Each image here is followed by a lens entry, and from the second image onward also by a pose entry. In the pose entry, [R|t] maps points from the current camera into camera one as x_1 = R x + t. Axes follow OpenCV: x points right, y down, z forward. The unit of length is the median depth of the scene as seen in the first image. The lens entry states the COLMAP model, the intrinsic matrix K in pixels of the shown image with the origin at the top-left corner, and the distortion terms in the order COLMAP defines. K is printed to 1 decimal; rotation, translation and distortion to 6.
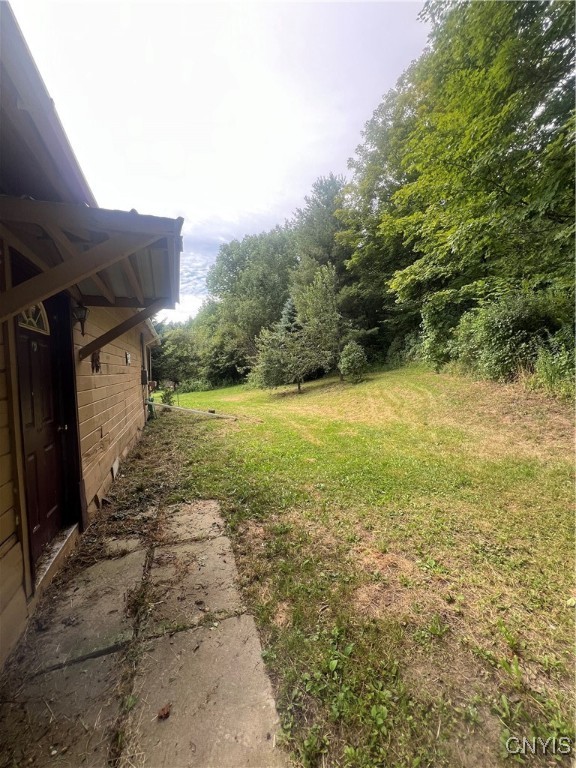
lens RADIAL K [[308.0, 0, 287.0], [0, 308.0, 382.1], [0, 0, 1]] dist [-0.009729, 0.000085]
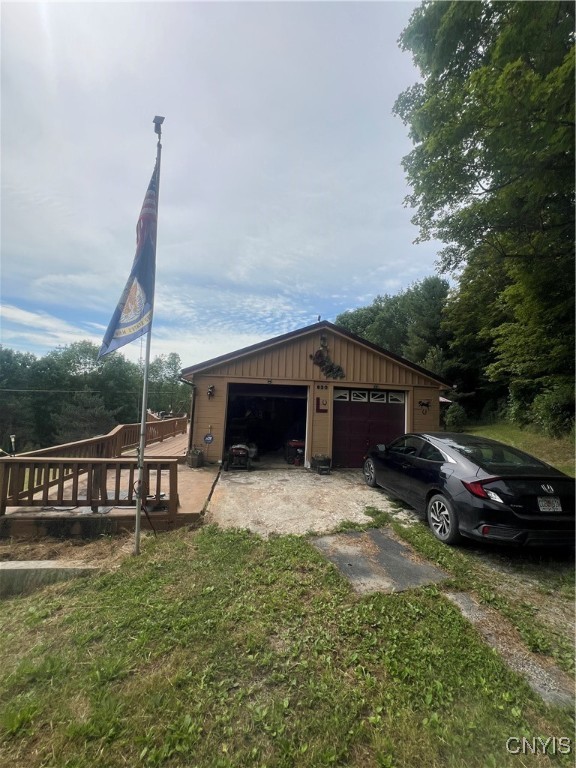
lens RADIAL K [[308.0, 0, 289.0], [0, 308.0, 384.7], [0, 0, 1]] dist [-0.009729, 0.000085]
pose [[0.969907, 0.050936, -0.238090, -0.251205], [-0.079495, 0.990532, -0.111928, 0.006239], [0.230134, 0.127487, 0.964772, -0.697842]]
